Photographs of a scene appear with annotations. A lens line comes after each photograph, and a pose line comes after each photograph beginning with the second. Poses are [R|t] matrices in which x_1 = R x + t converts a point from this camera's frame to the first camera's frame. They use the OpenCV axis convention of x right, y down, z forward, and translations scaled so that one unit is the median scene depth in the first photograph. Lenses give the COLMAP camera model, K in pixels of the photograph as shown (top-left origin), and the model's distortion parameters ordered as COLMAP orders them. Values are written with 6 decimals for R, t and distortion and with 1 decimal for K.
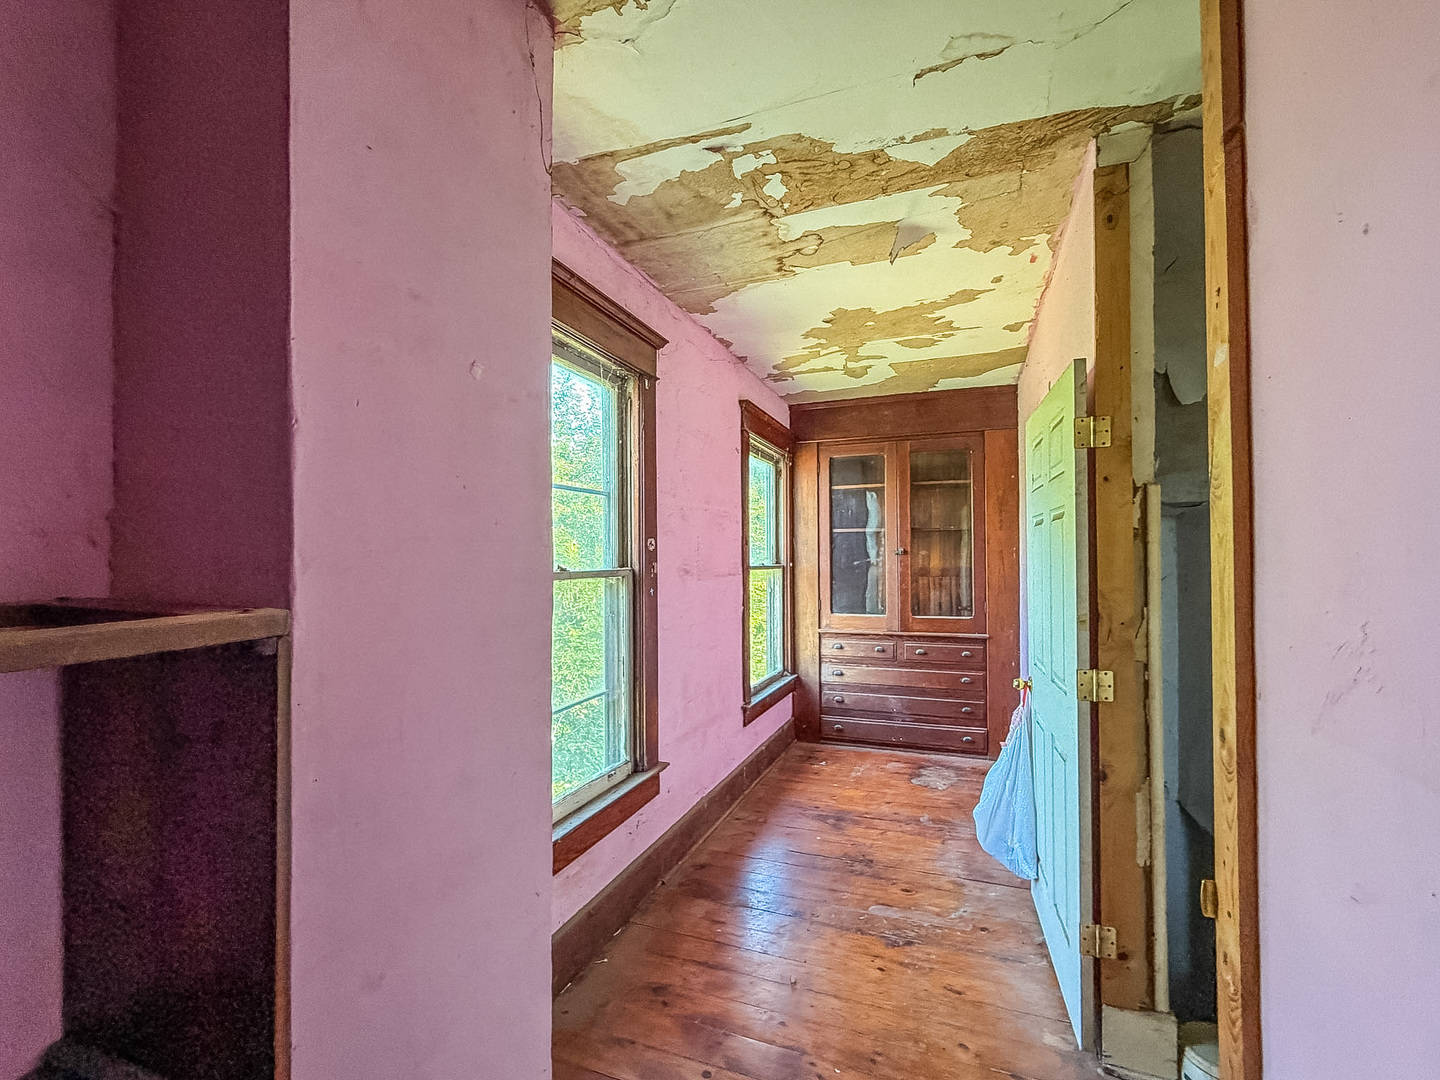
lens RADIAL K [[587.4, 0, 709.3], [0, 587.4, 551.4], [0, 0, 1]] dist [0.000405, -0.000048]
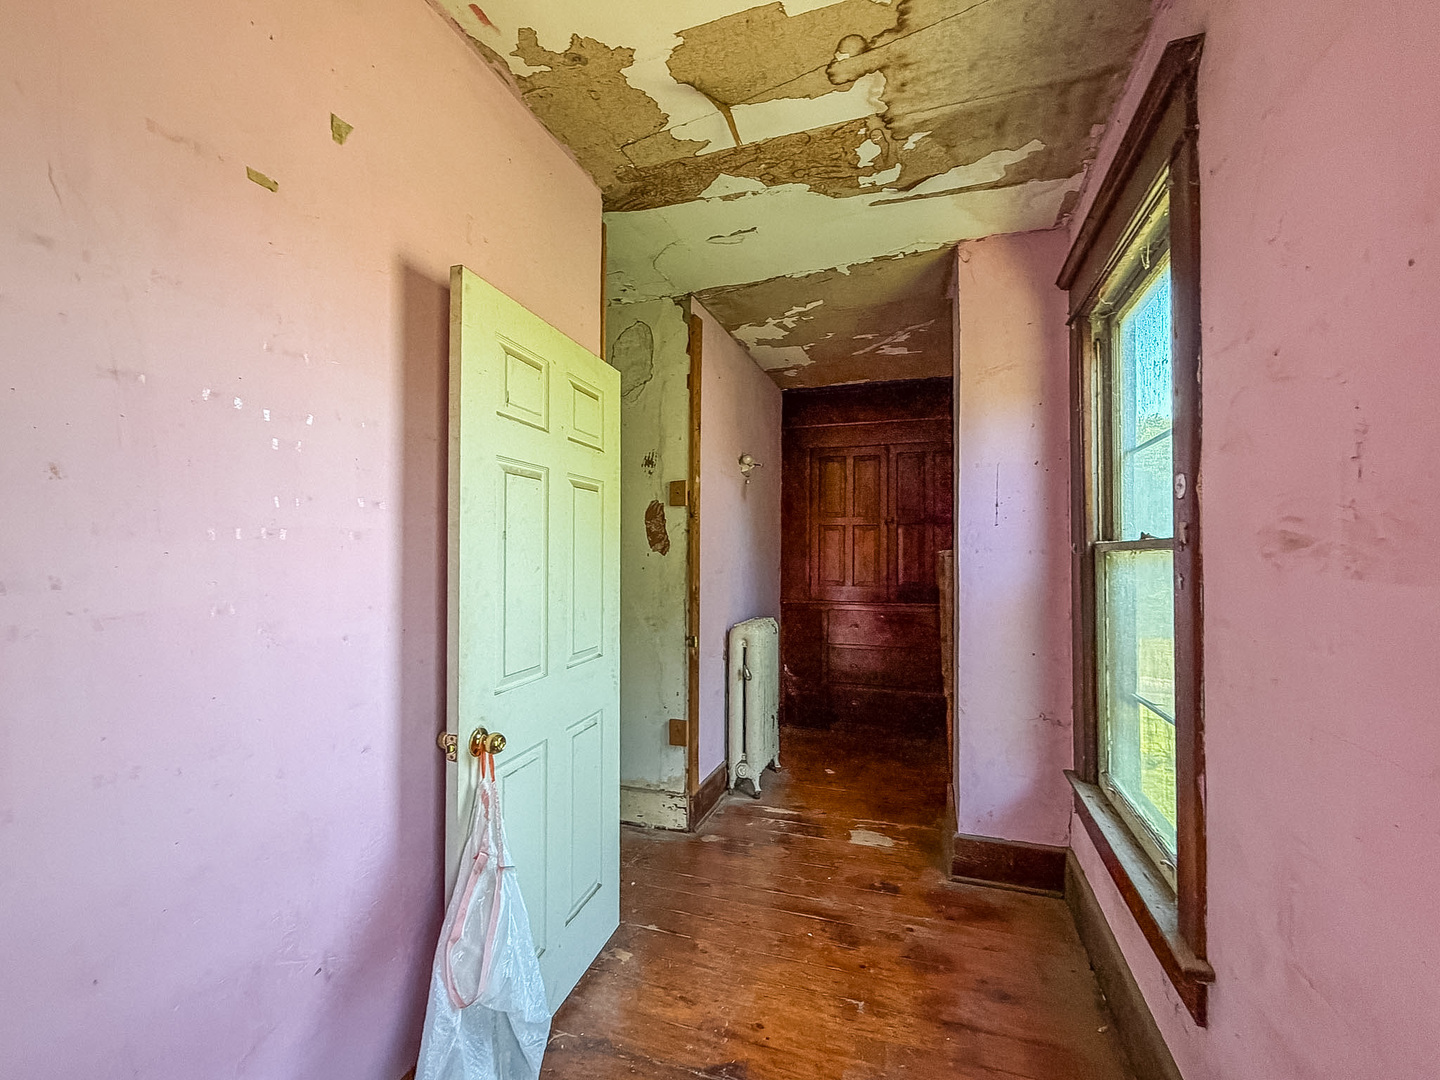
lens RADIAL K [[587.4, 0, 729.6], [0, 587.4, 544.9], [0, 0, 1]] dist [0.000405, -0.000048]
pose [[-0.995855, 0.001930, -0.090937, 0.433105], [0.004266, 0.999666, -0.025493, 0.062804], [0.090857, -0.025775, -0.995530, 1.938876]]
